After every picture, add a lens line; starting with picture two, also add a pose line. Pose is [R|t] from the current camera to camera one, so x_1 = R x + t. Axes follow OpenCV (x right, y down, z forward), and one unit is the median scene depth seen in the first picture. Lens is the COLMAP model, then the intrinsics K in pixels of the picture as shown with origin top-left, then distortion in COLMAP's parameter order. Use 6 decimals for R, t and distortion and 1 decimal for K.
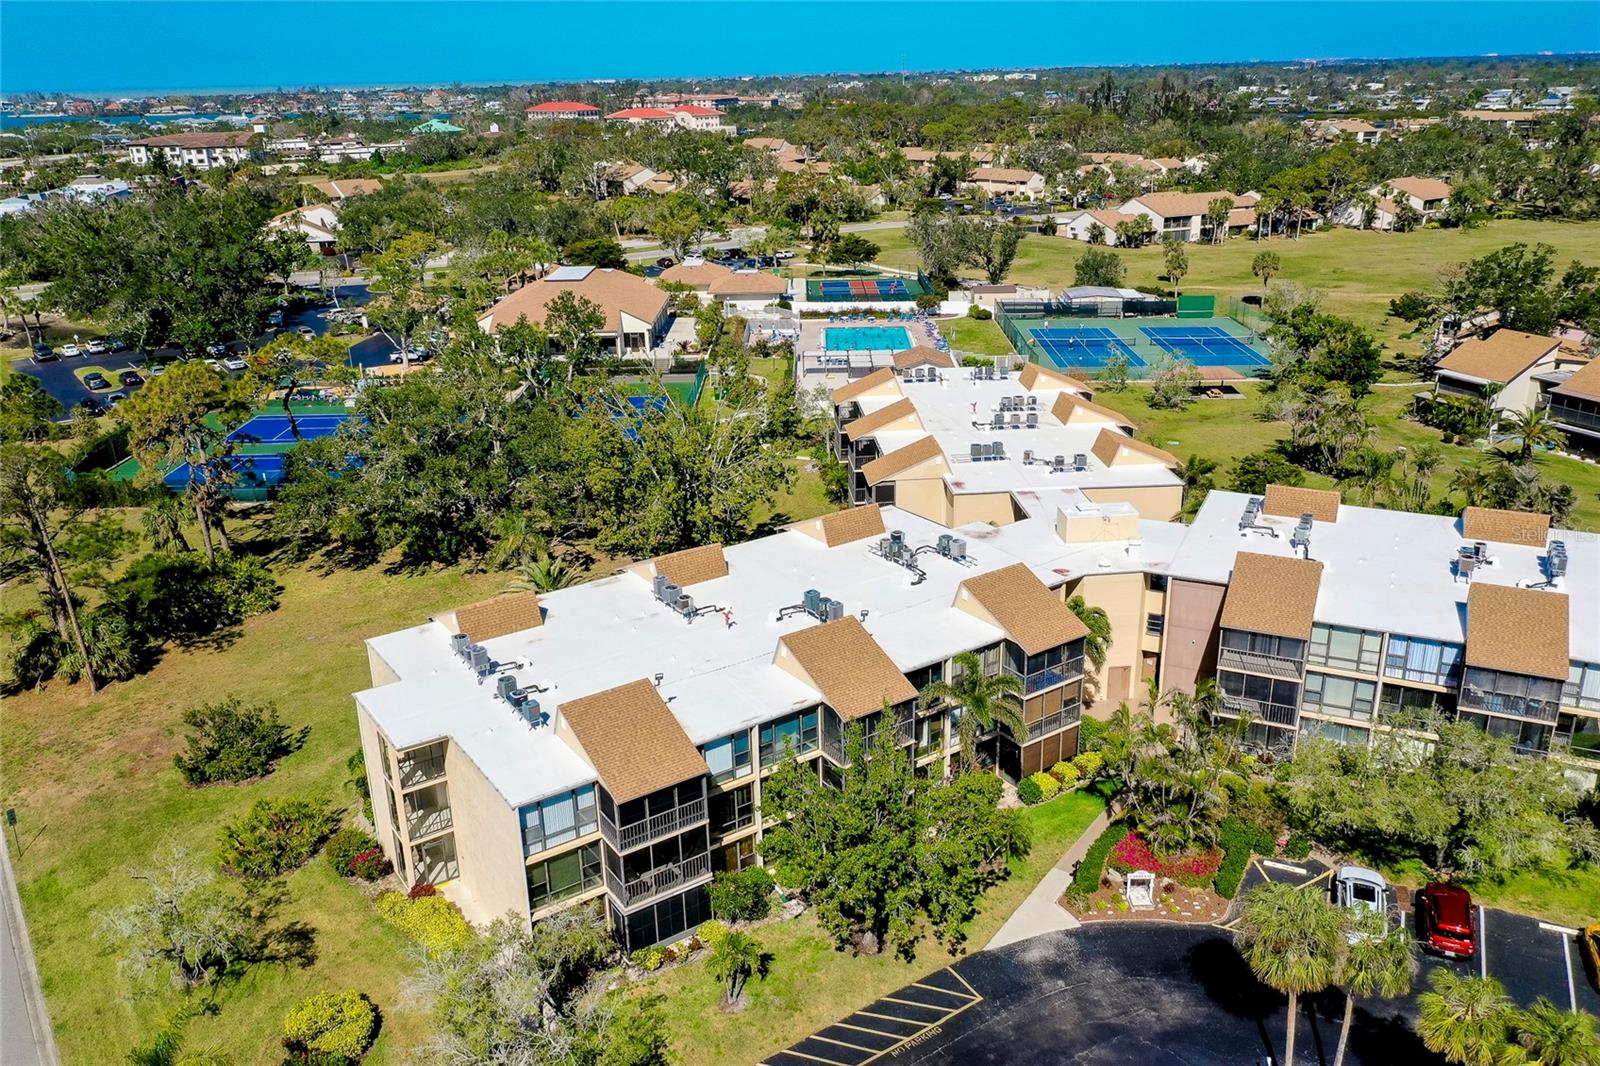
lens RADIAL K [[1271.1, 0, 809.9], [0, 1271.1, 530.3], [0, 0, 1]] dist [-0.001647, 0.003564]
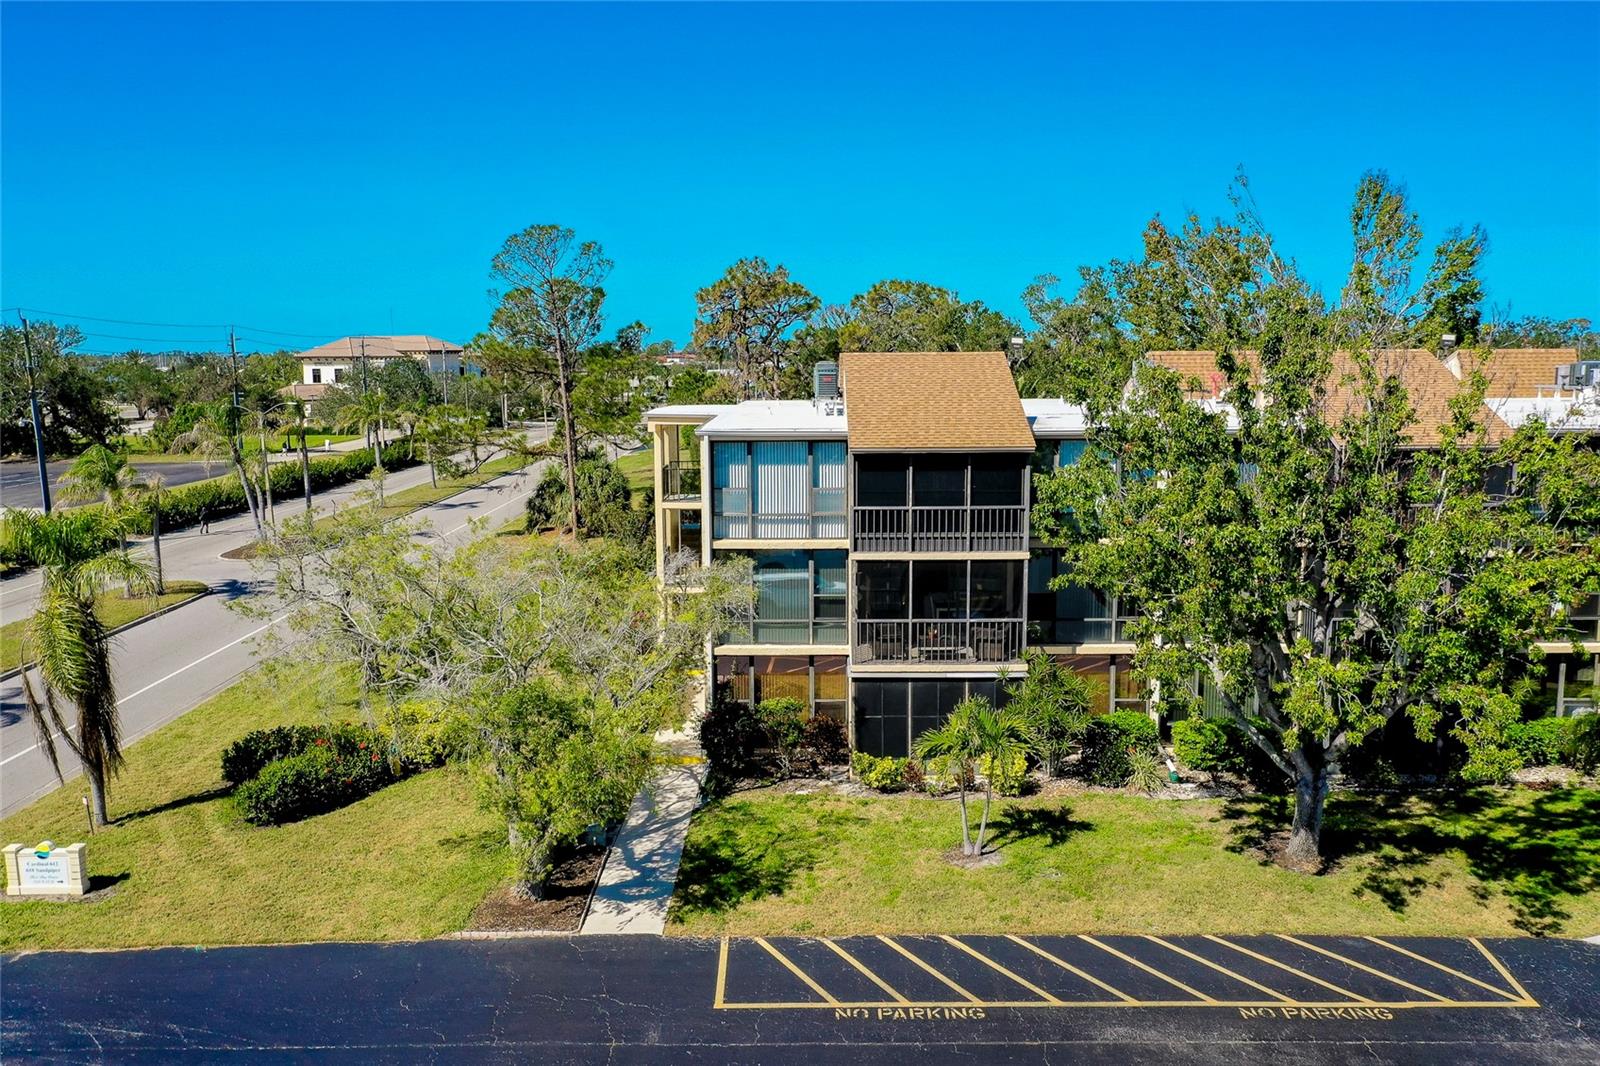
lens RADIAL K [[1271.1, 0, 799.7], [0, 1271.1, 523.3], [0, 0, 1]] dist [-0.001647, 0.003564]
pose [[0.813219, 0.093932, -0.574328, 0.106196], [-0.211127, 0.967272, -0.140747, 0.213775], [0.542311, 0.235714, 0.806435, 0.337398]]
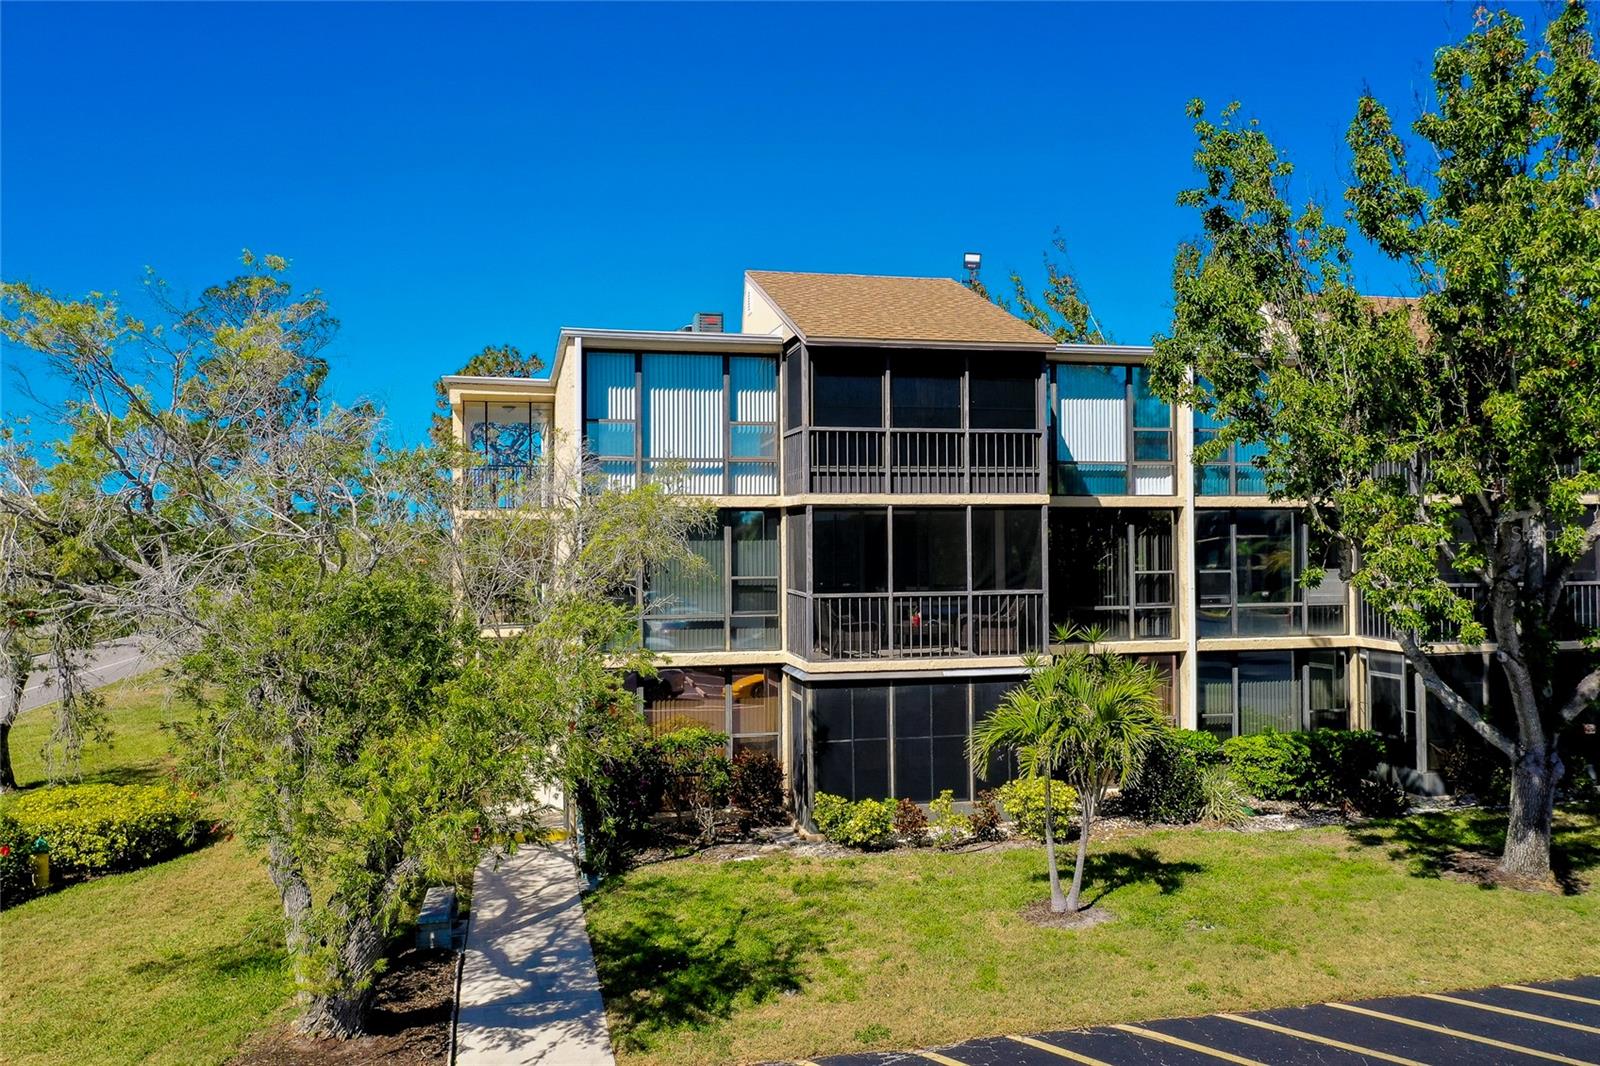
lens RADIAL K [[1271.1, 0, 803.7], [0, 1271.1, 528.2], [0, 0, 1]] dist [-0.001647, 0.003564]
pose [[0.927973, 0.008863, -0.372543, -0.002070], [-0.139735, 0.935047, -0.325823, 0.256325], [0.345457, 0.354412, 0.868937, 0.431247]]
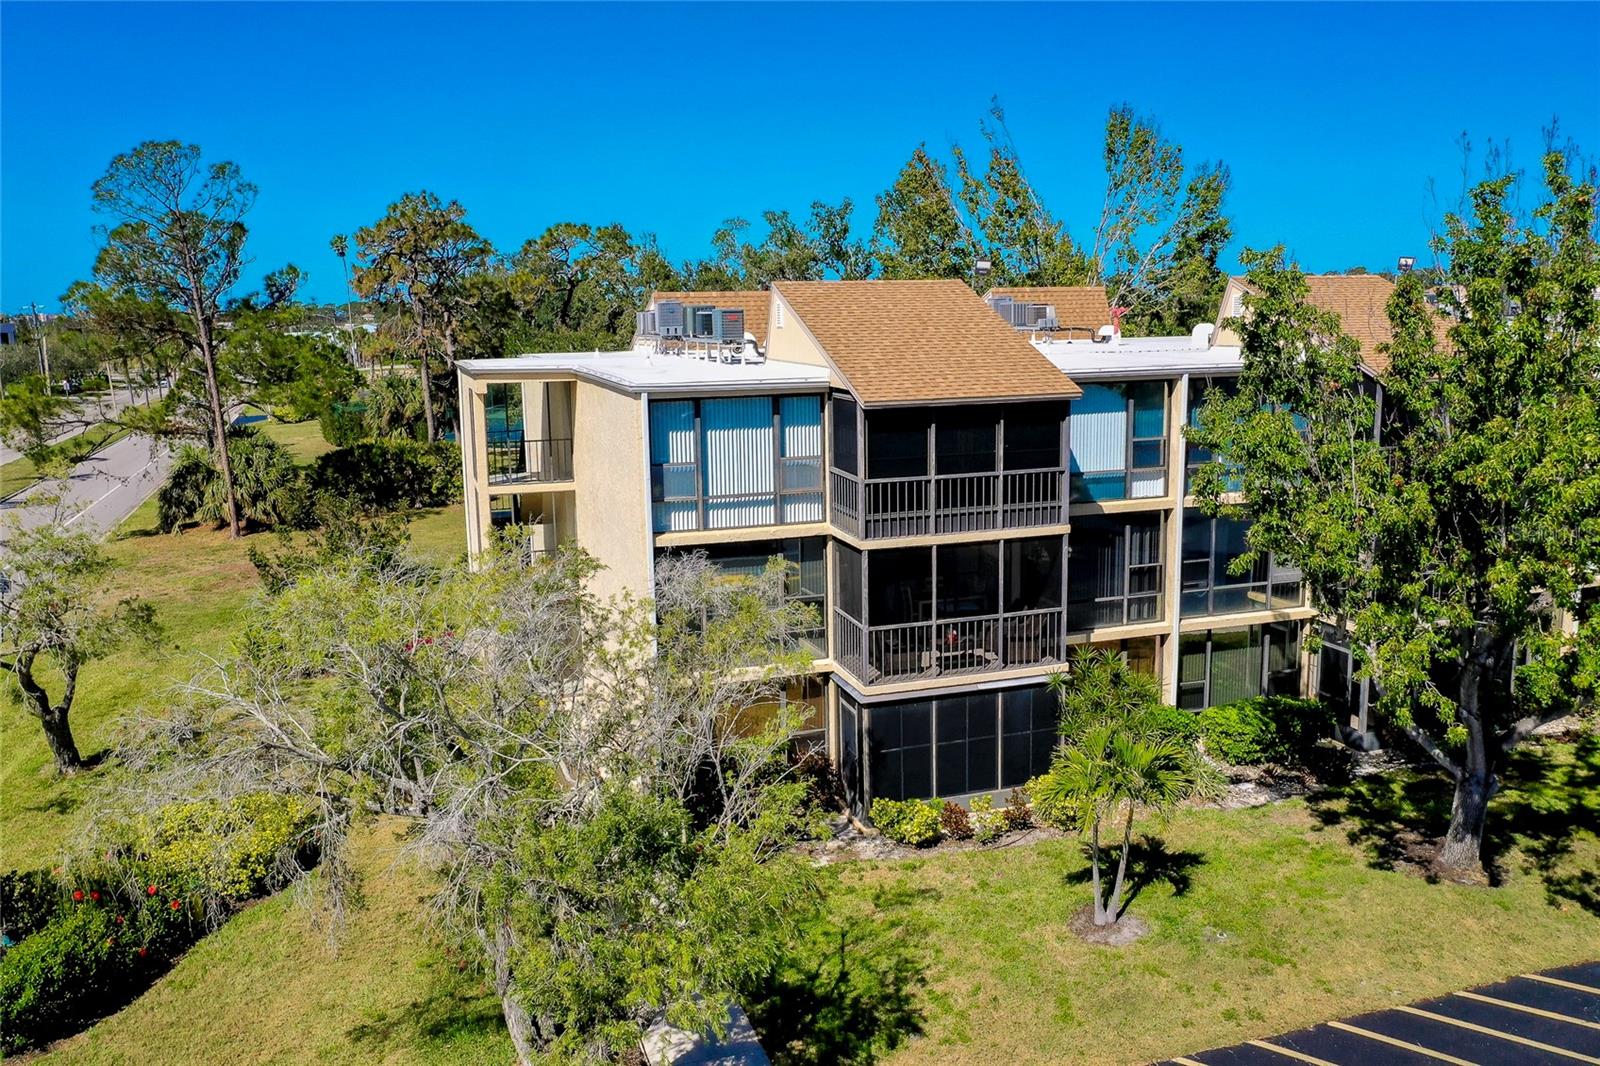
lens RADIAL K [[1271.1, 0, 804.3], [0, 1271.1, 529.1], [0, 0, 1]] dist [-0.001647, 0.003564]
pose [[0.959465, 0.053199, -0.276761, -0.031061], [-0.100081, 0.982332, -0.158135, 0.209779], [0.263458, 0.179424, 0.947838, 0.377376]]
